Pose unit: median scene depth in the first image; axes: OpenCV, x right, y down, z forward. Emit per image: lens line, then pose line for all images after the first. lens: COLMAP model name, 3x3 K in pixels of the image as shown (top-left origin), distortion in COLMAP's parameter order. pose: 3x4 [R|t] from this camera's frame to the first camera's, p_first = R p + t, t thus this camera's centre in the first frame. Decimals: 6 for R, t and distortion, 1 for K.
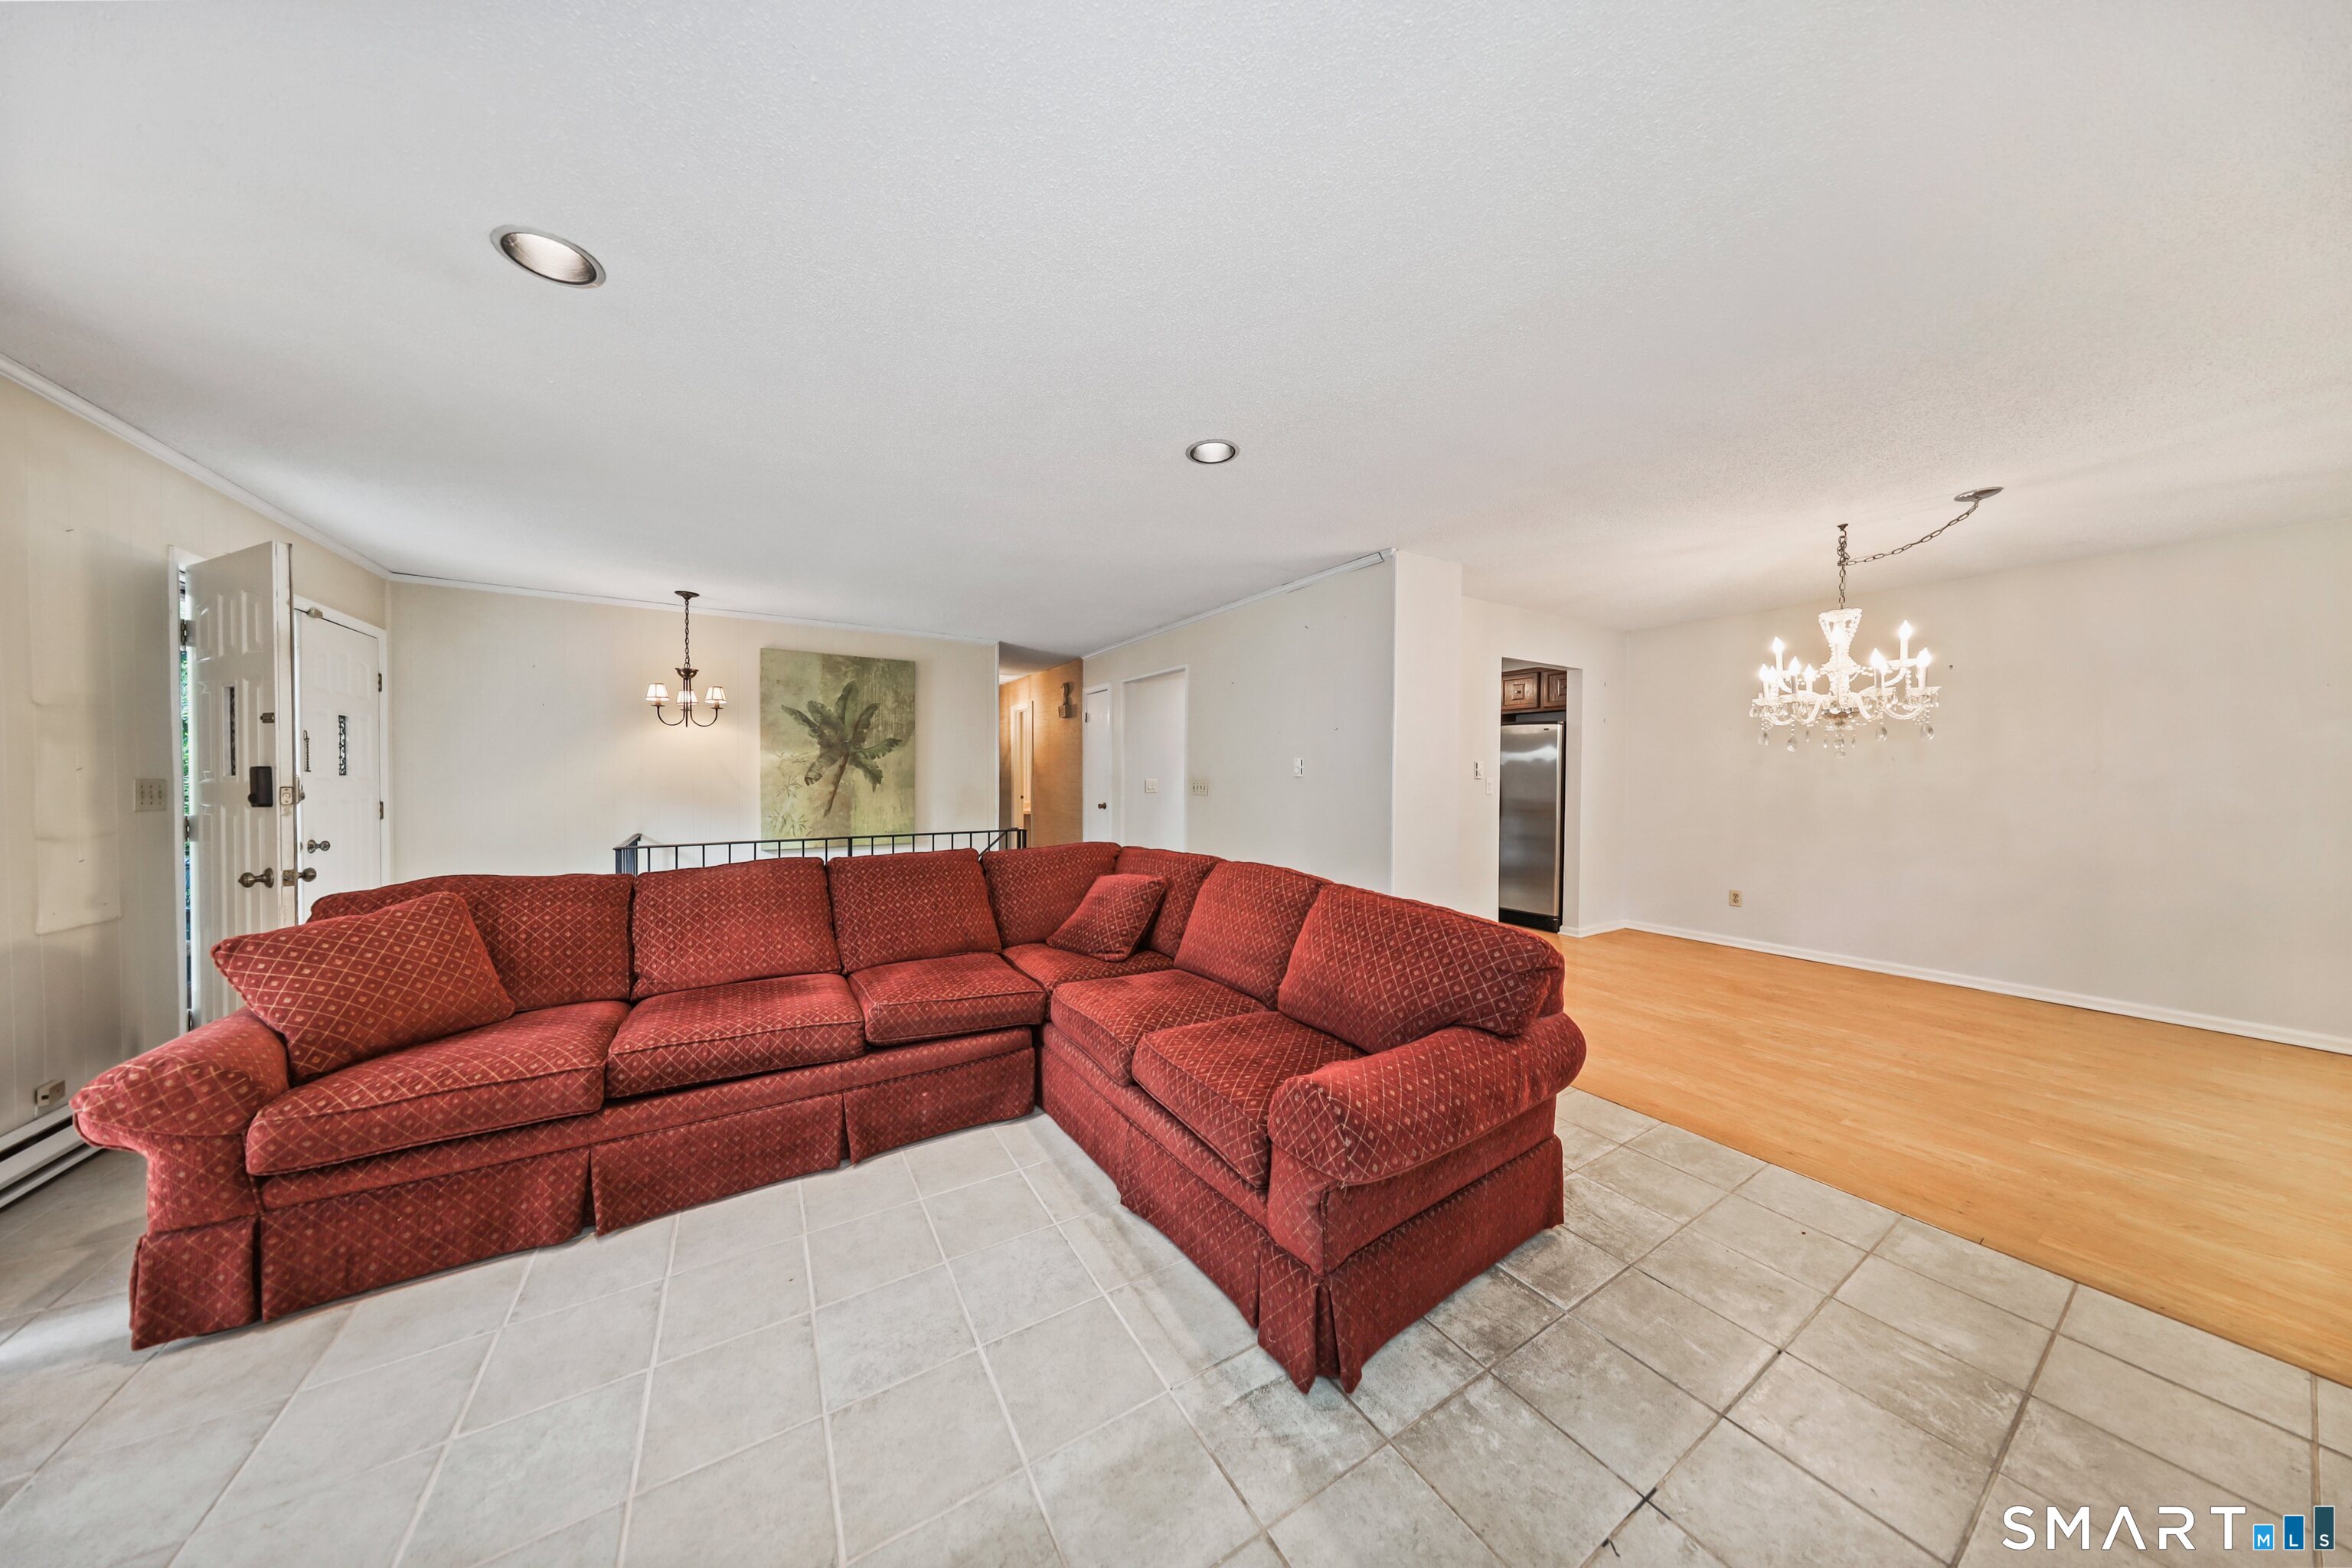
lens RADIAL K [[688.1, 0, 1142.1], [0, 688.1, 776.3], [0, 0, 1]] dist [0.001014, -0.000207]
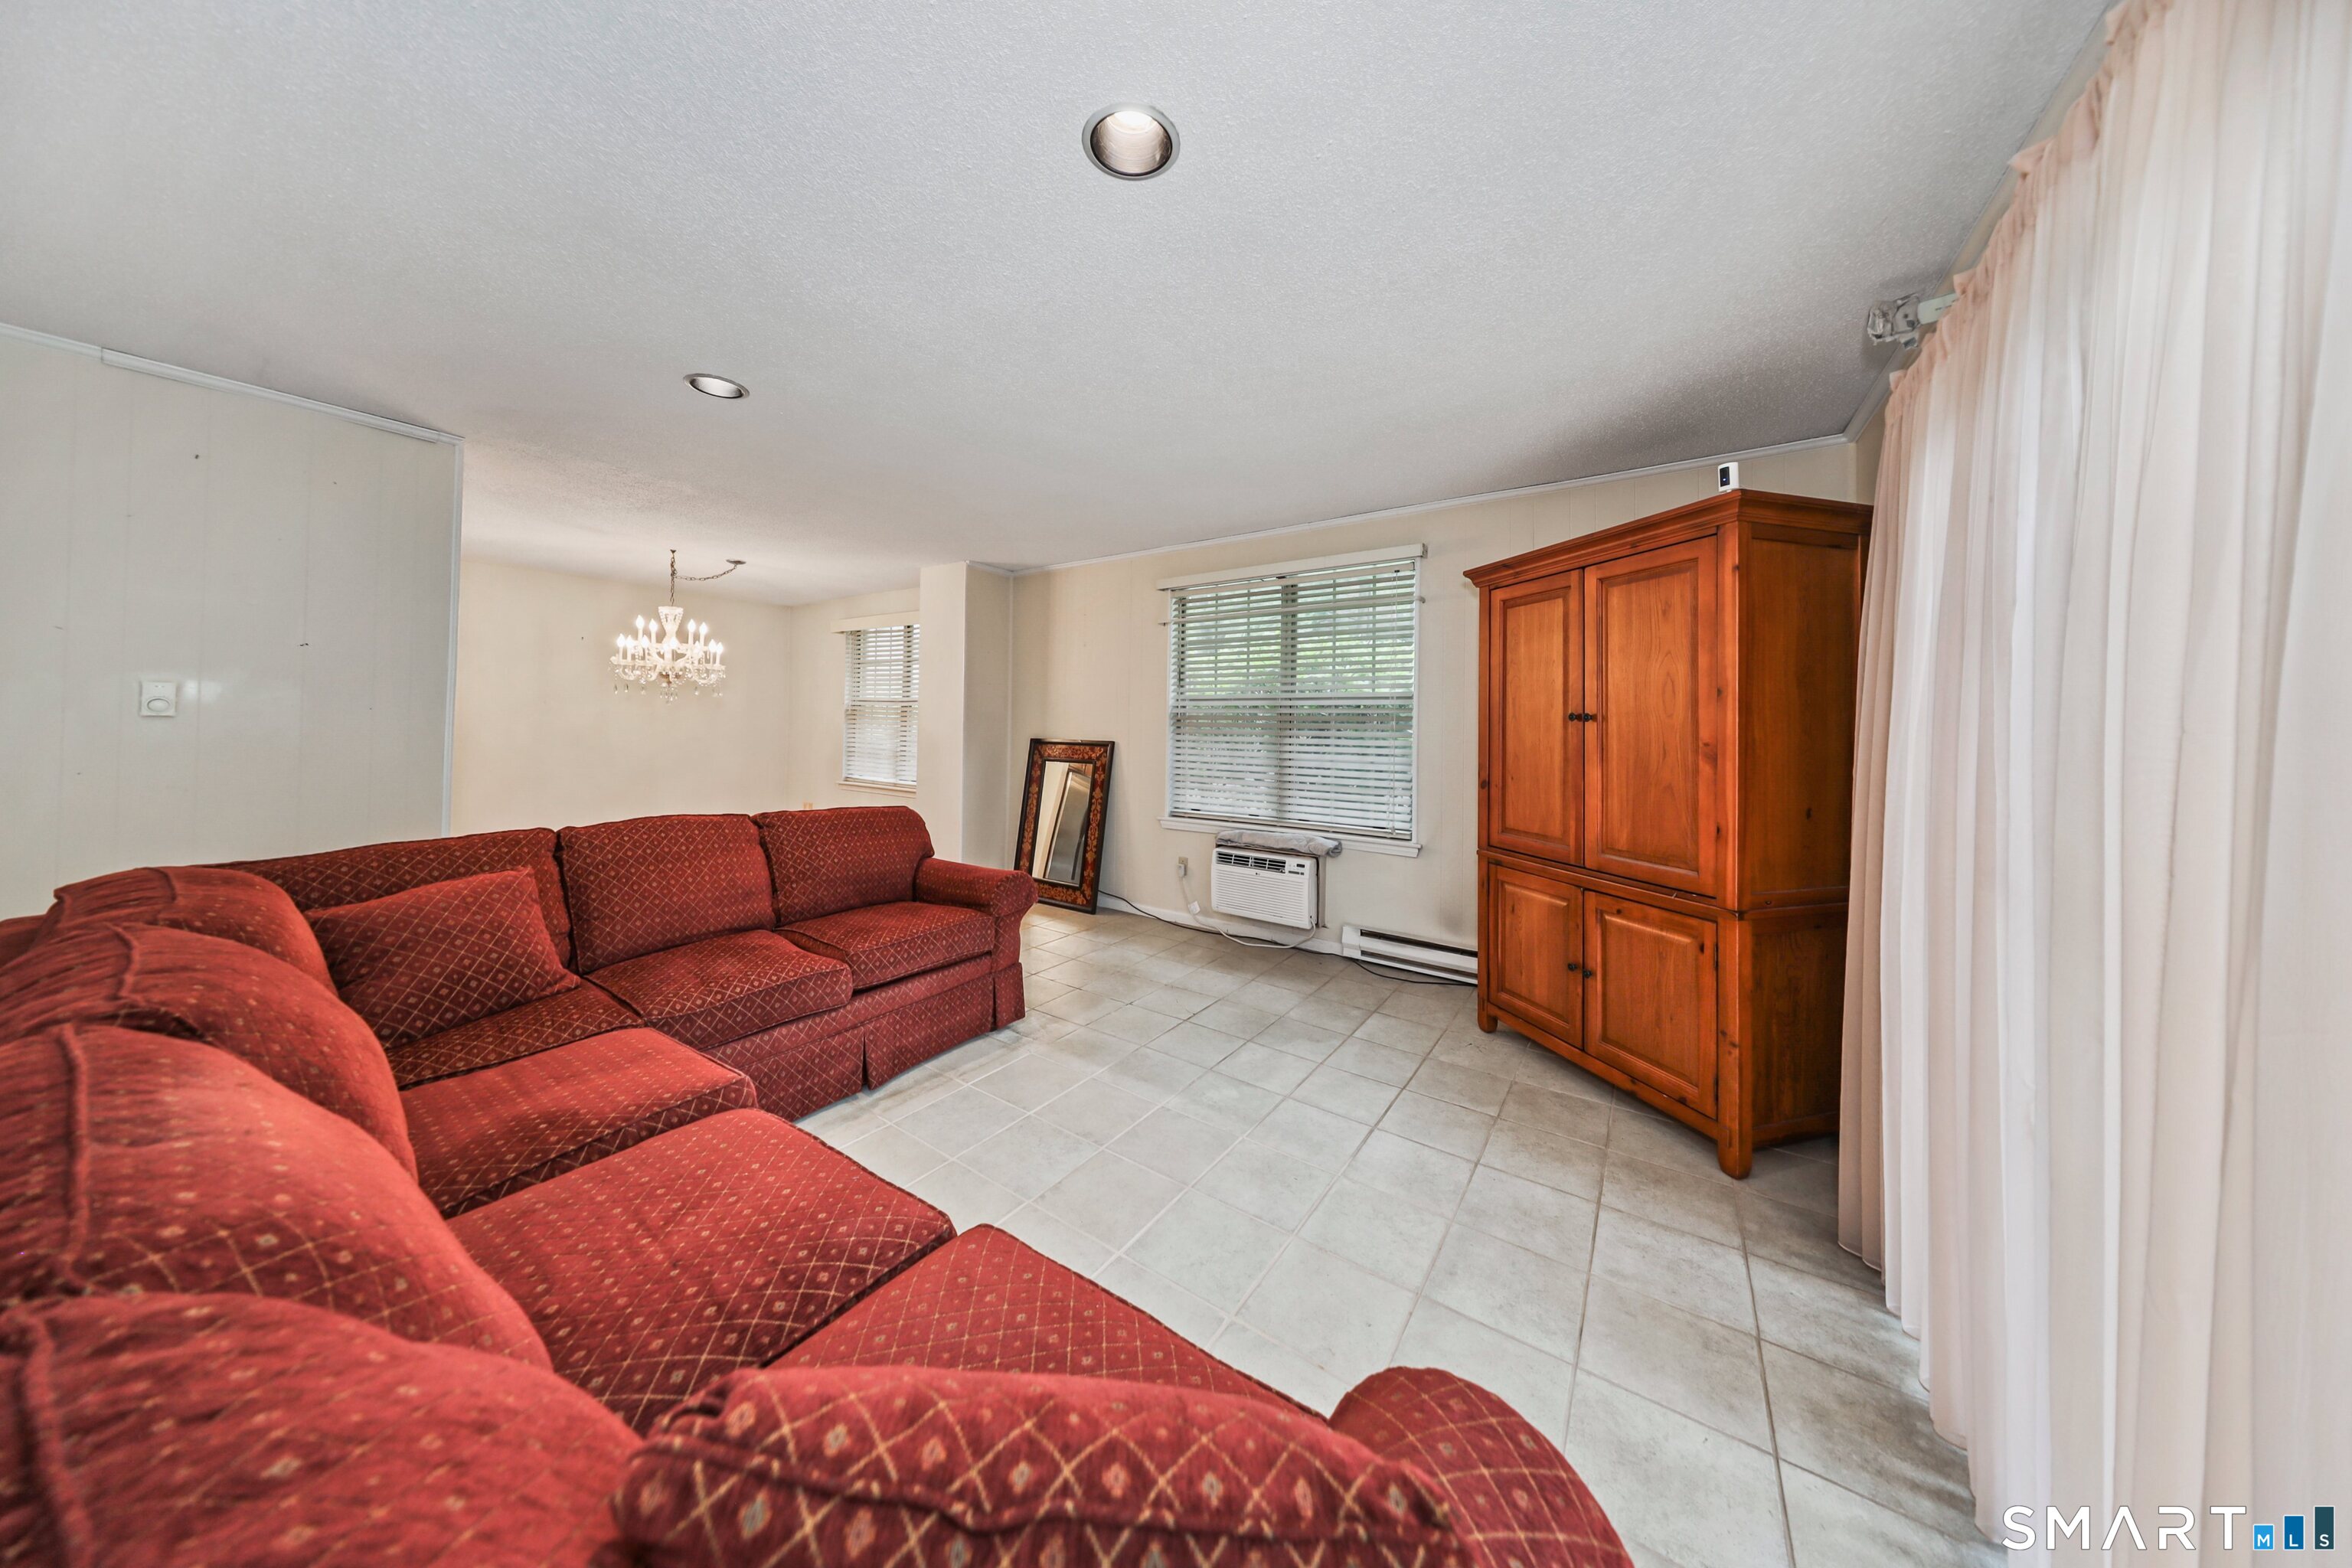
lens RADIAL K [[688.1, 0, 1171.4], [0, 688.1, 729.5], [0, 0, 1]] dist [0.001014, -0.000207]
pose [[-0.417606, -0.017989, 0.908450, -0.581393], [-0.014552, 0.999808, 0.013109, -0.006800], [-0.908512, -0.007746, -0.417787, 0.463773]]
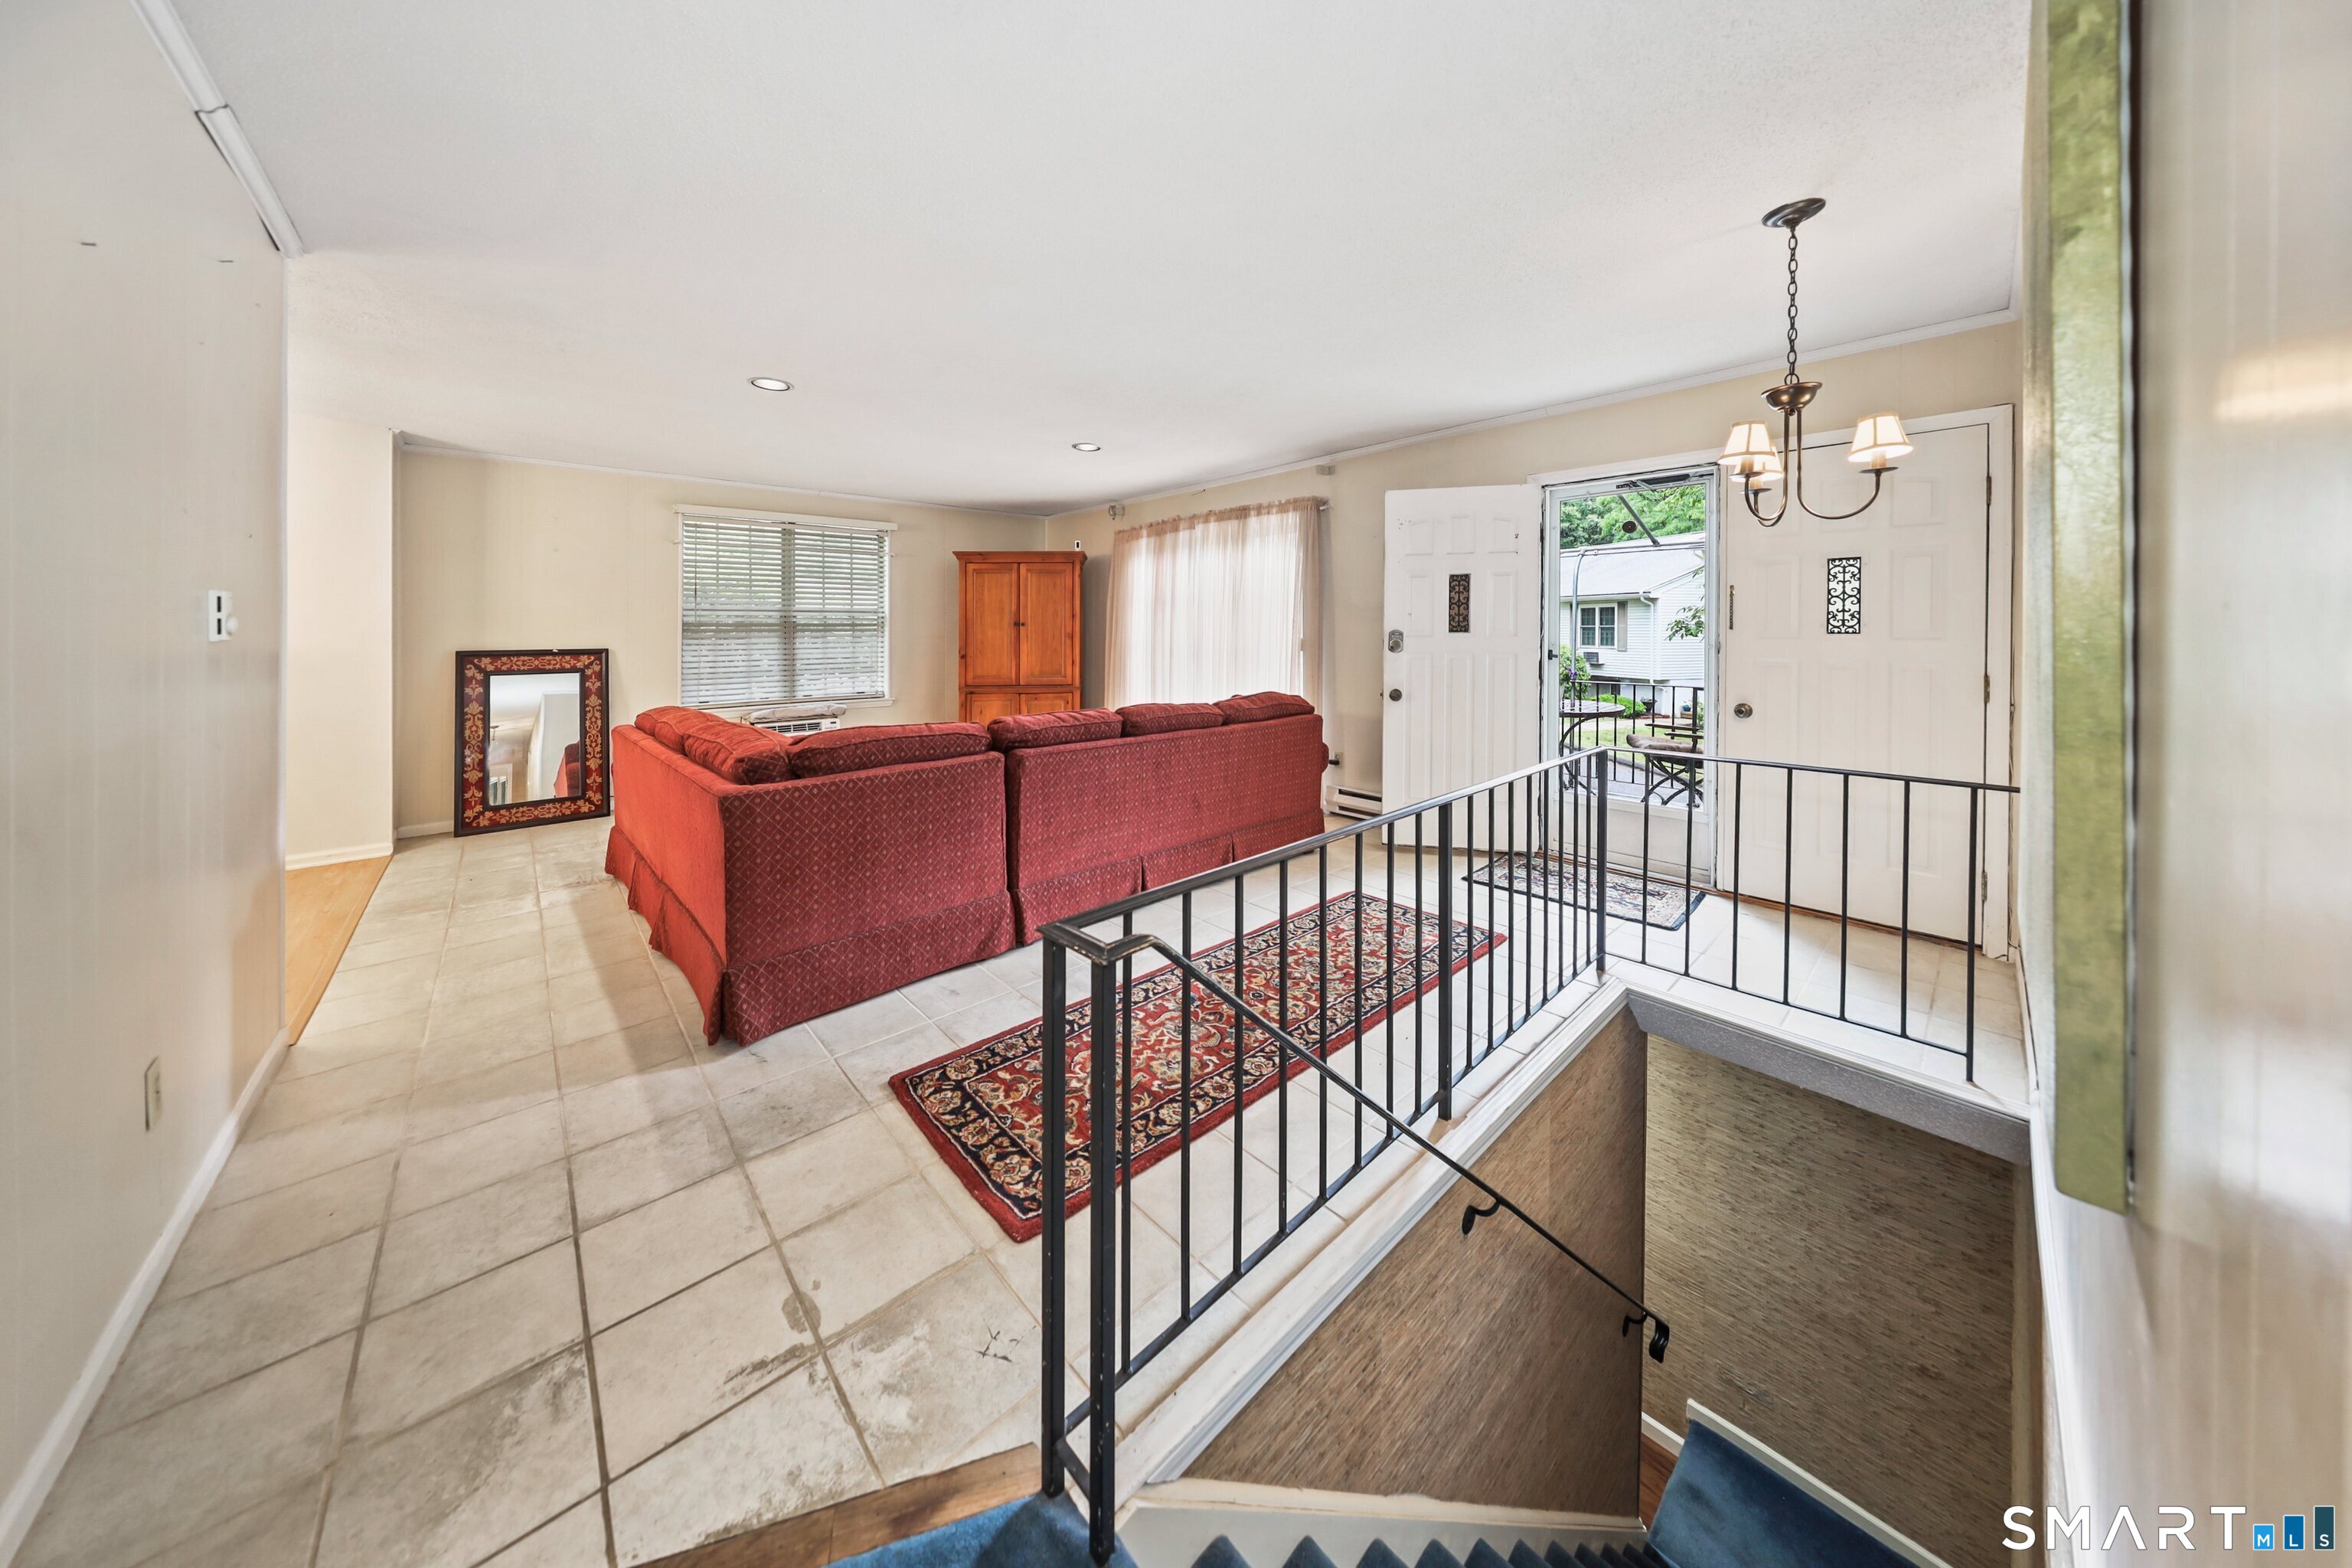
lens RADIAL K [[739.6, 0, 1155.4], [0, 739.6, 621.4], [0, 0, 1]] dist [-0.001632, -0.000091]
pose [[-0.980906, -0.003115, -0.194457, -0.191778], [-0.001208, 0.999950, -0.009925, -0.005518], [0.194478, -0.009501, -0.980861, 1.426813]]
